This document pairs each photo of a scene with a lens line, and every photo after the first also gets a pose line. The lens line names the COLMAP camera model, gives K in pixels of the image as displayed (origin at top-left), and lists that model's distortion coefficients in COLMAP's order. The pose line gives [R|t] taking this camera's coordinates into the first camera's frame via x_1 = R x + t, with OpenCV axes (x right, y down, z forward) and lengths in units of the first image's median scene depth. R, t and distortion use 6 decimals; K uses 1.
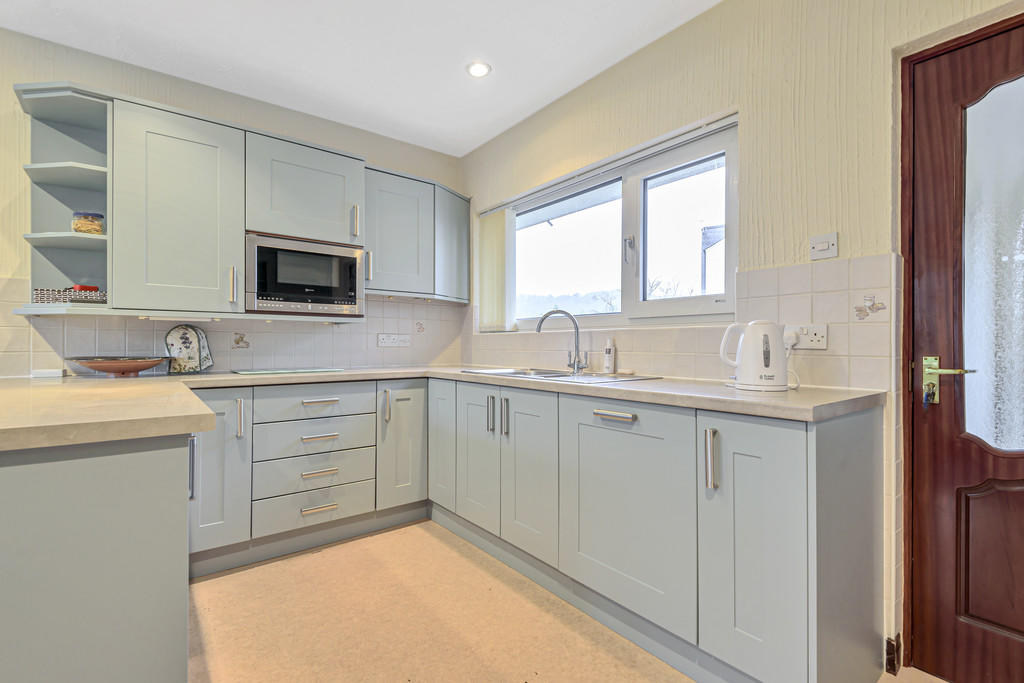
lens RADIAL K [[462.5, 0, 517.2], [0, 462.5, 343.7], [0, 0, 1]] dist [0.030198, -0.020049]
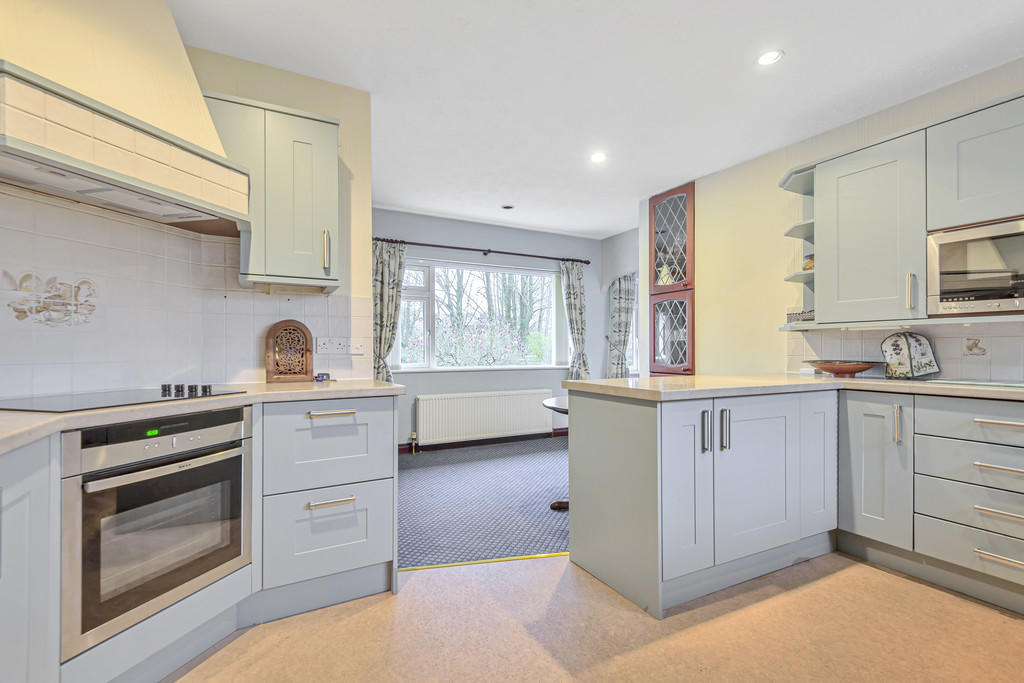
lens RADIAL K [[462.5, 0, 517.2], [0, 462.5, 343.7], [0, 0, 1]] dist [0.030198, -0.020049]
pose [[-0.169272, -0.014769, -0.985459, 0.496951], [-0.000183, 0.999888, -0.014954, 0.001033], [0.985569, -0.002351, -0.169256, 0.327246]]
